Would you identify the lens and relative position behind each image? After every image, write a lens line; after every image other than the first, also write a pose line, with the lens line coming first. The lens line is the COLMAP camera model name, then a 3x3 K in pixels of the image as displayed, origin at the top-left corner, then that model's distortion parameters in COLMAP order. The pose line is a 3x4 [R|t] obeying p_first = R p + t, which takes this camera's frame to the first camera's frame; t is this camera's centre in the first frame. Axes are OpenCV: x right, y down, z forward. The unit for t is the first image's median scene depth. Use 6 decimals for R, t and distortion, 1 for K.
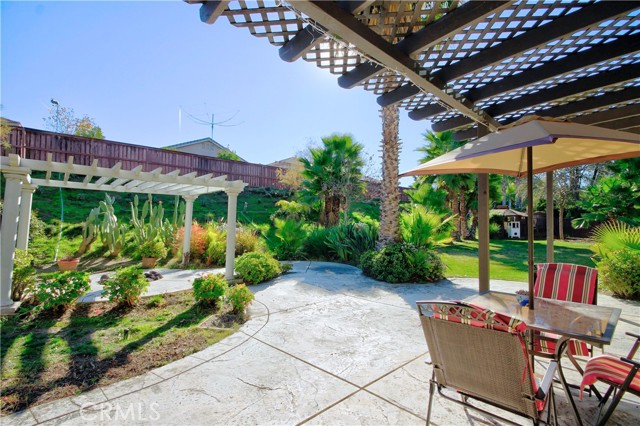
lens RADIAL K [[296.1, 0, 320.0], [0, 296.1, 213.0], [0, 0, 1]] dist [-0.000271, -0.000047]
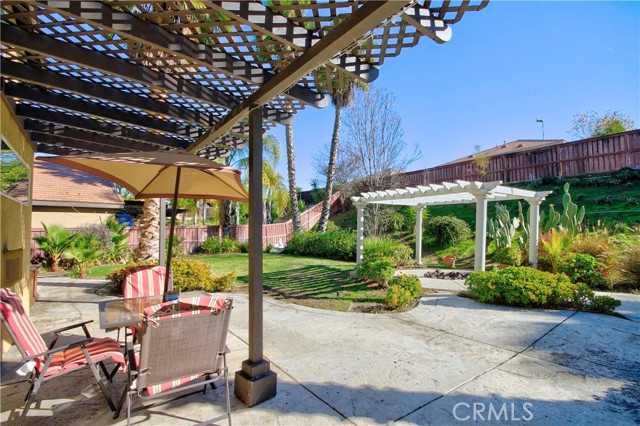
lens RADIAL K [[292.6, 0, 322.2], [0, 292.6, 219.7], [0, 0, 1]] dist [-0.026600, -0.000188]
pose [[-0.052503, -0.036313, -0.997960, 0.949465], [0.040256, 0.998449, -0.038449, 0.036041], [0.997809, -0.042192, -0.050960, 0.906336]]
